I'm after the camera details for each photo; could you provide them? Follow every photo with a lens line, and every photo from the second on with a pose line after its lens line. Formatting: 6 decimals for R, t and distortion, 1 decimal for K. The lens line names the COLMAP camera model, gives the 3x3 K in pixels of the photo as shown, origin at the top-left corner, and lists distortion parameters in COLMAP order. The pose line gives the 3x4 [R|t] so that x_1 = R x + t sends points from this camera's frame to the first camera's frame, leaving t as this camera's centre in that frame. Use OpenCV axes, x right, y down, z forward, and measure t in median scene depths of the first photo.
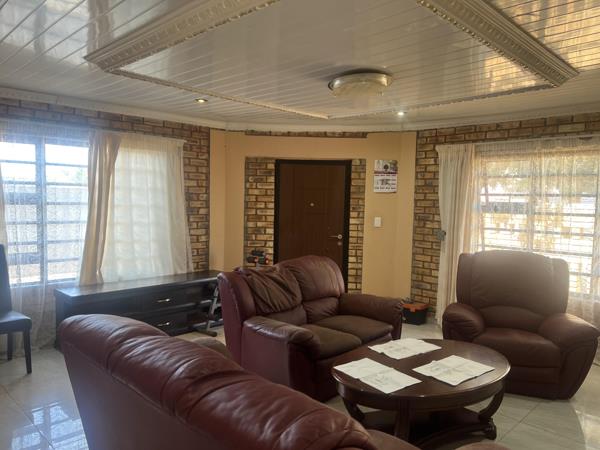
lens RADIAL K [[448.7, 0, 300.0], [0, 448.7, 225.0], [0, 0, 1]] dist [0.122449, -0.149704]
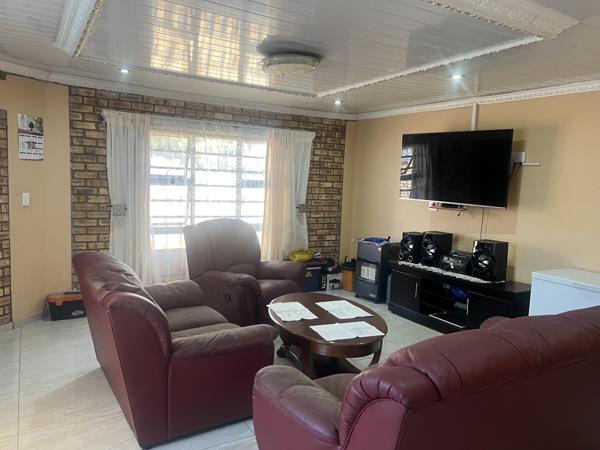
lens RADIAL K [[448.7, 0, 300.0], [0, 448.7, 225.0], [0, 0, 1]] dist [0.122449, -0.149704]
pose [[0.260696, -0.112129, 0.958887, -0.460255], [0.025060, 0.993683, 0.109385, -0.037800], [-0.965096, -0.004487, 0.261859, 0.382935]]
